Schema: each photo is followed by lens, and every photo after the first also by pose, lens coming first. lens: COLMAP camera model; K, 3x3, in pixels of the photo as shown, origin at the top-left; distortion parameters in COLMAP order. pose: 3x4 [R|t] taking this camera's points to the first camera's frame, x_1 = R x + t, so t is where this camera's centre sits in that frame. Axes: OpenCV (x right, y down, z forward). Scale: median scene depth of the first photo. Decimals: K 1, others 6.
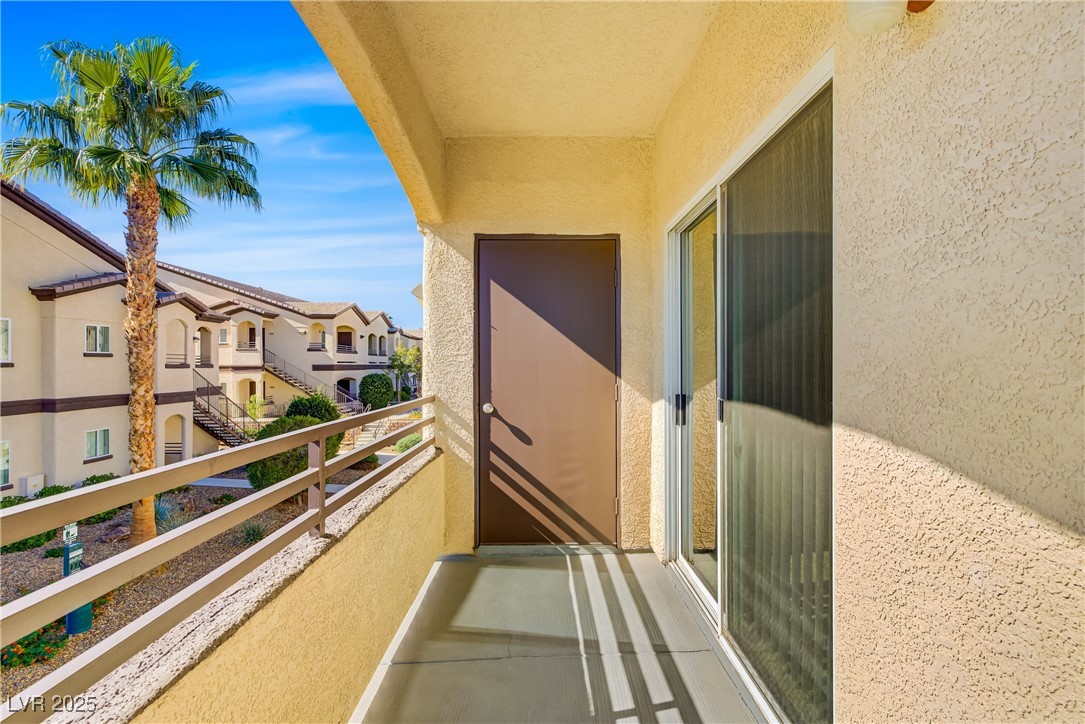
lens RADIAL K [[512.0, 0, 536.1], [0, 512.0, 364.2], [0, 0, 1]] dist [0.001257, 0.000933]
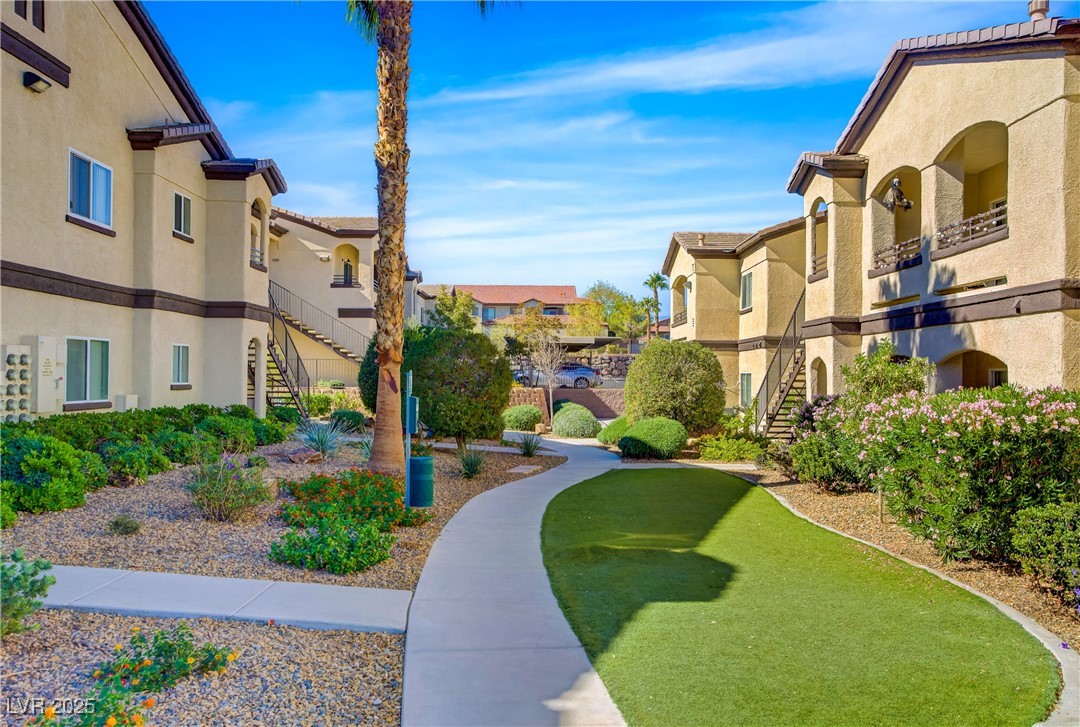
lens RADIAL K [[858.0, 0, 540.3], [0, 858.0, 363.5], [0, 0, 1]] dist [0.009950, 0.024089]
pose [[0.999972, 0.004893, 0.005747, -0.564107], [-0.004821, 0.999912, -0.012379, 0.249354], [-0.005807, 0.012351, 0.999907, -0.253585]]
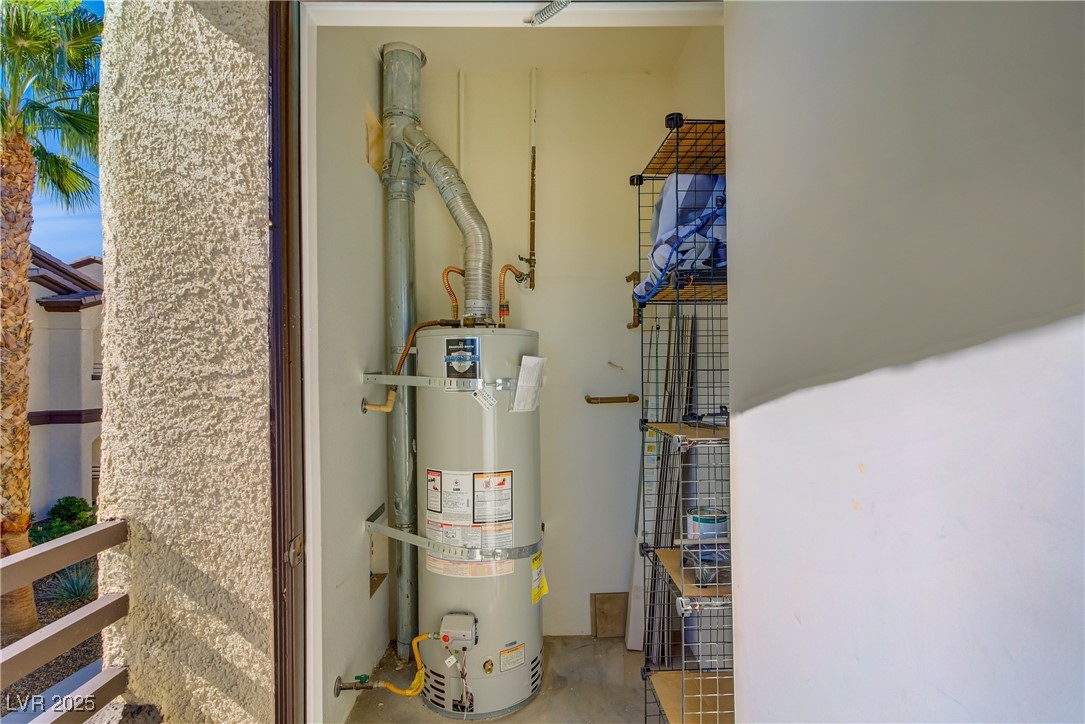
lens RADIAL K [[512.0, 0, 540.3], [0, 512.0, 363.9], [0, 0, 1]] dist [0.001257, 0.000933]
pose [[0.999677, -0.011977, 0.022412, 0.007452], [0.012146, 0.999899, -0.007401, -0.006215], [-0.022321, 0.007671, 0.999721, 0.215617]]
